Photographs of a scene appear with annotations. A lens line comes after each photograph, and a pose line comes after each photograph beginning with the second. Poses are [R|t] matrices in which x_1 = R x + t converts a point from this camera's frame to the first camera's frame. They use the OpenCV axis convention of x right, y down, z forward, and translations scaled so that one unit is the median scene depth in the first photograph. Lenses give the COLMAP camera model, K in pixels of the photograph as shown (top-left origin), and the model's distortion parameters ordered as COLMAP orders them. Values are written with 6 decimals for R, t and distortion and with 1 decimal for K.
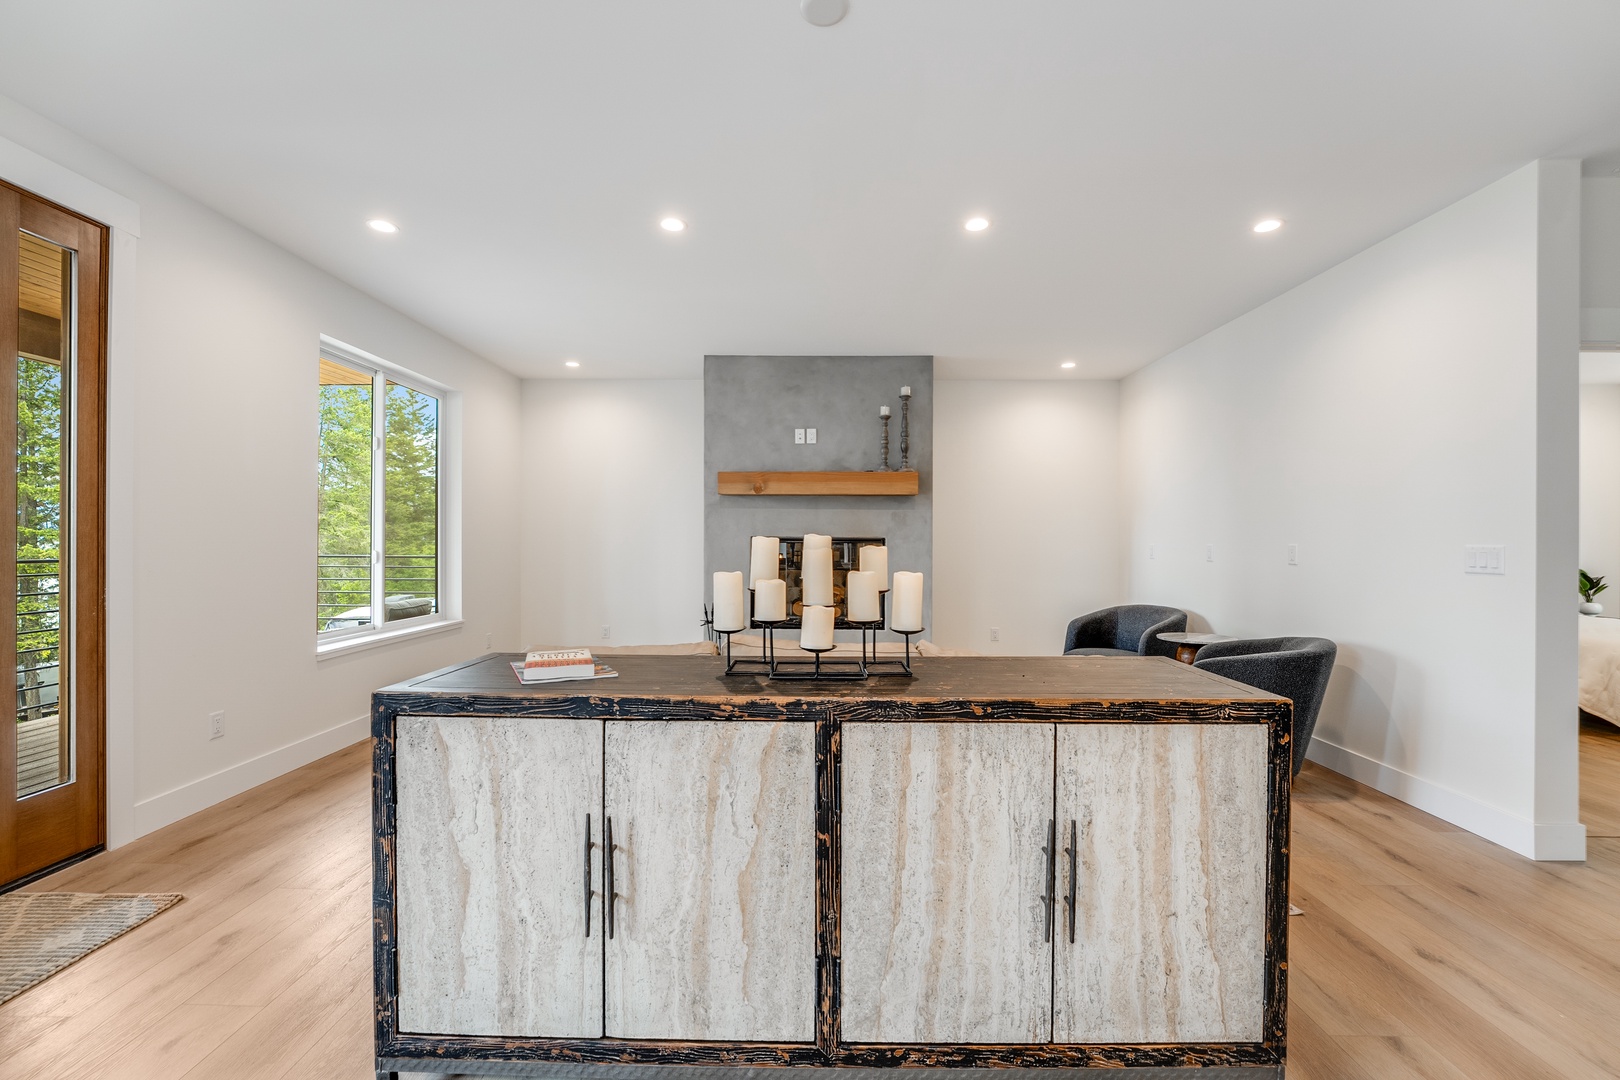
lens RADIAL K [[668.9, 0, 808.9], [0, 668.9, 532.8], [0, 0, 1]] dist [-0.017542, -0.000393]
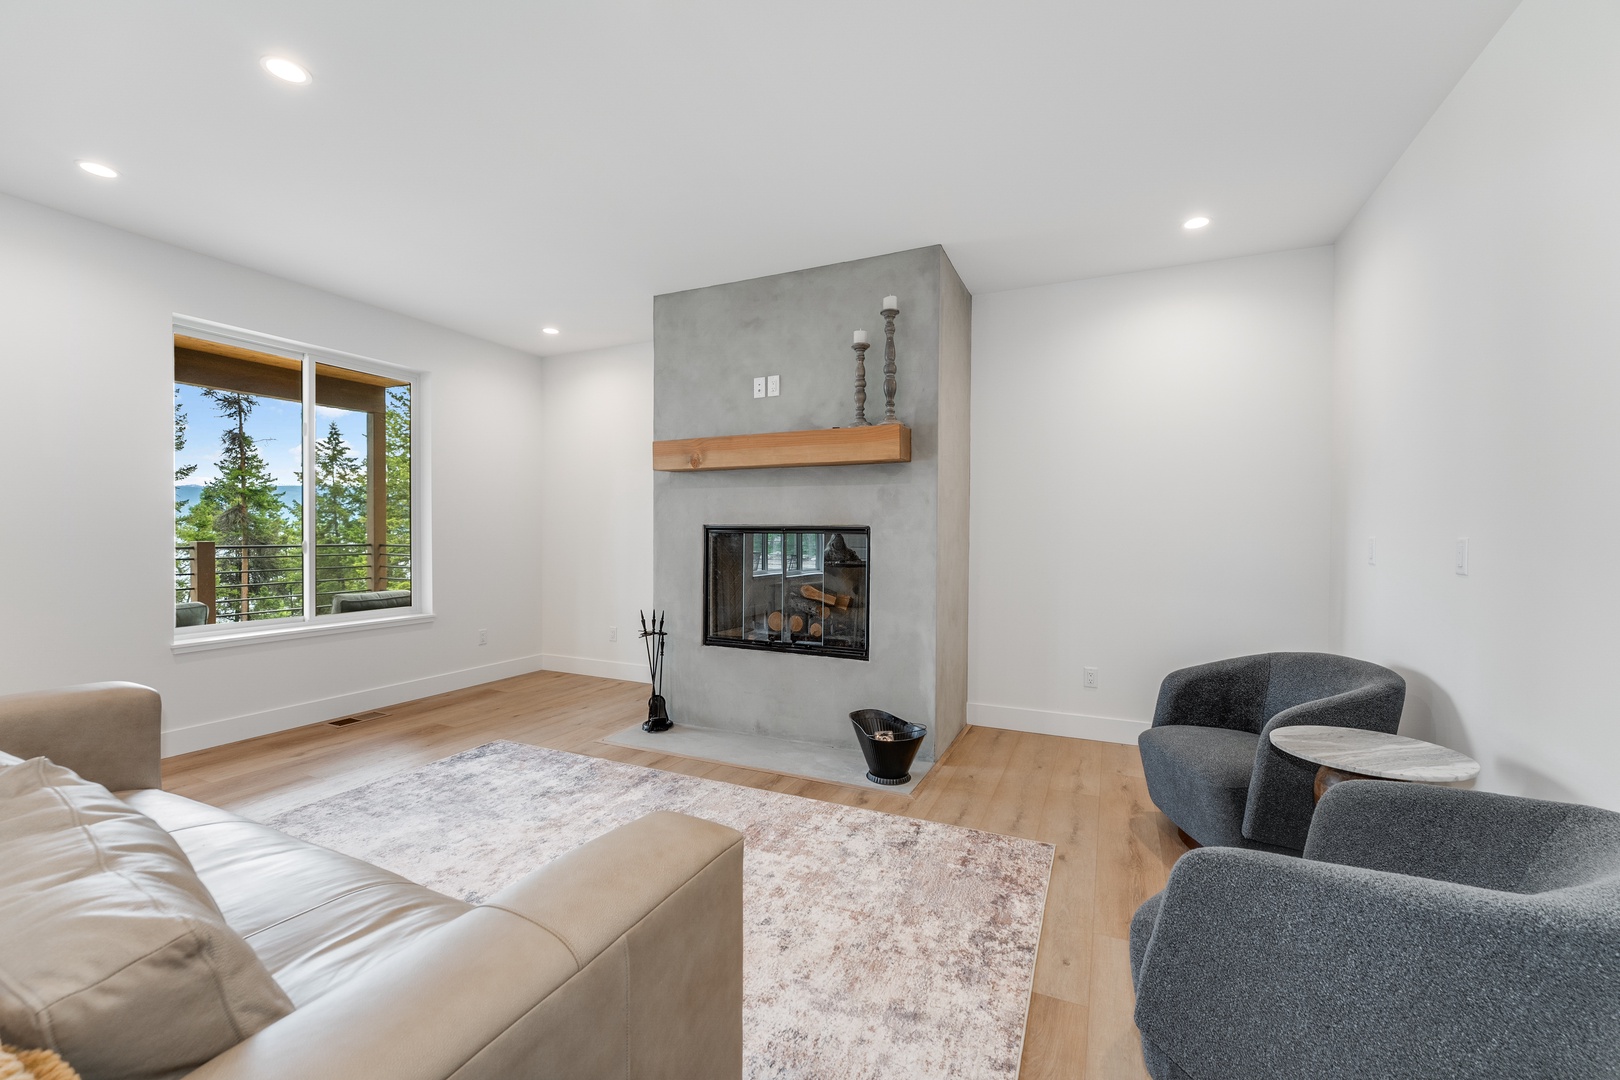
lens RADIAL K [[652.8, 0, 810.0], [0, 652.8, 540.0], [0, 0, 1]] dist [-0.008736, 0.000069]
pose [[0.912285, 0.005506, -0.409518, 0.331245], [0.002231, 0.999828, 0.018413, 0.009421], [0.409549, -0.017711, 0.912116, 0.368771]]
